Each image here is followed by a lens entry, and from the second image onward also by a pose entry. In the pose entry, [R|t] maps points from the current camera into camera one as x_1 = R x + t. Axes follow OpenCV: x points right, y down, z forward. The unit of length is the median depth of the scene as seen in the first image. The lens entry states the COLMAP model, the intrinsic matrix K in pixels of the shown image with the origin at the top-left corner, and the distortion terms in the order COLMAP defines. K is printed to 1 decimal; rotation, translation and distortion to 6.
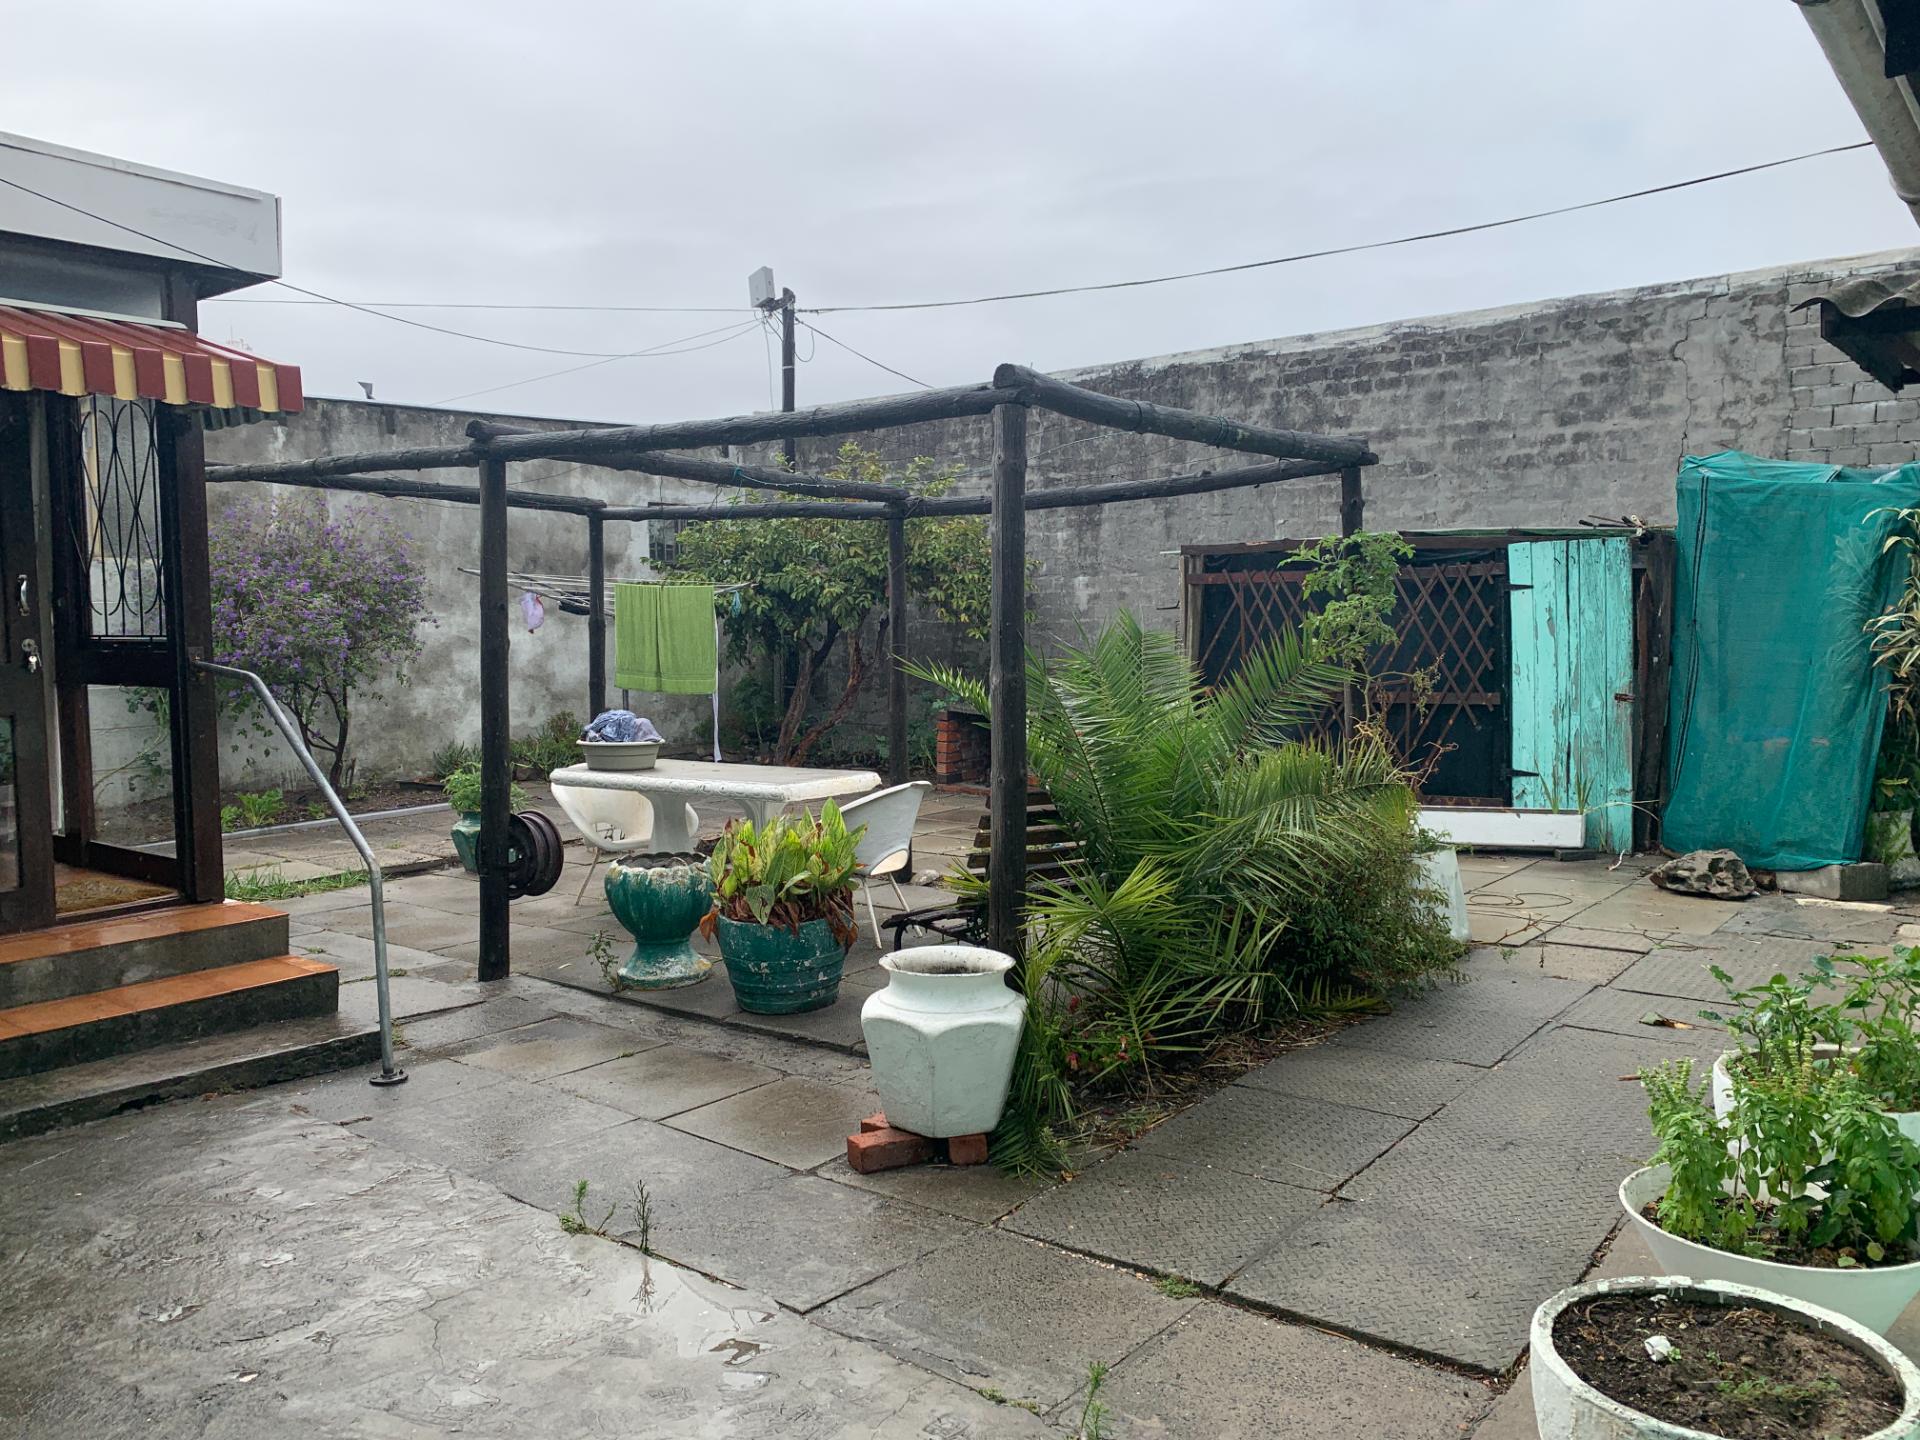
lens RADIAL K [[1468.0, 0, 960.0], [0, 1468.0, 716.5], [0, 0, 1]] dist [0.041447, -0.047126]
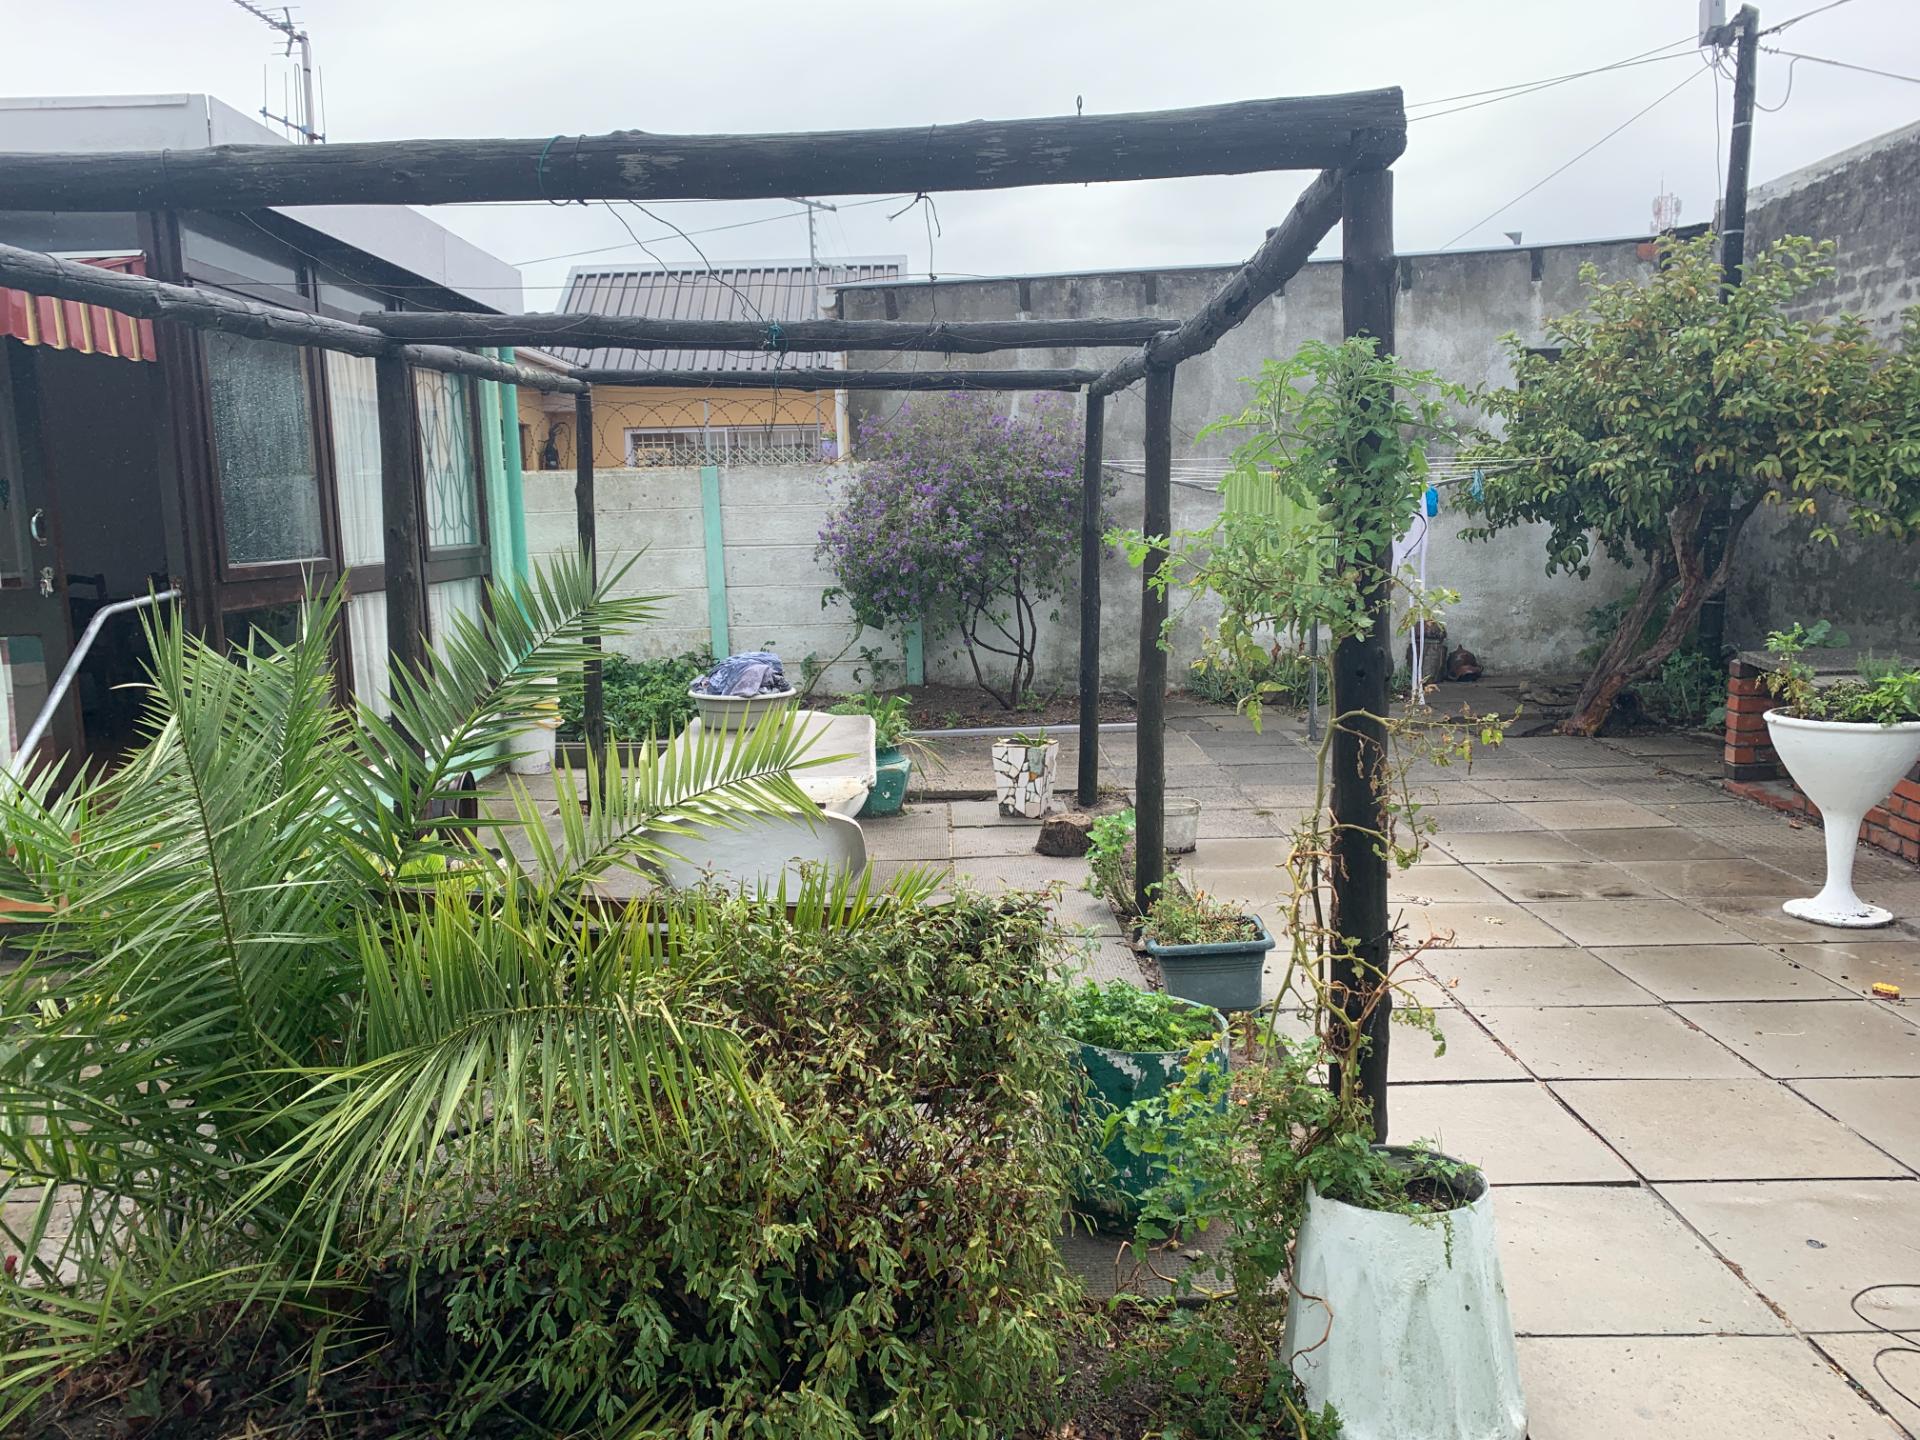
lens RADIAL K [[1468.0, 0, 959.1], [0, 1468.0, 721.4], [0, 0, 1]] dist [0.041447, -0.047126]
pose [[0.608964, 0.107731, -0.785848, 0.276027], [-0.035051, 0.993421, 0.109025, -0.033266], [0.792423, -0.038848, 0.608734, 0.353594]]
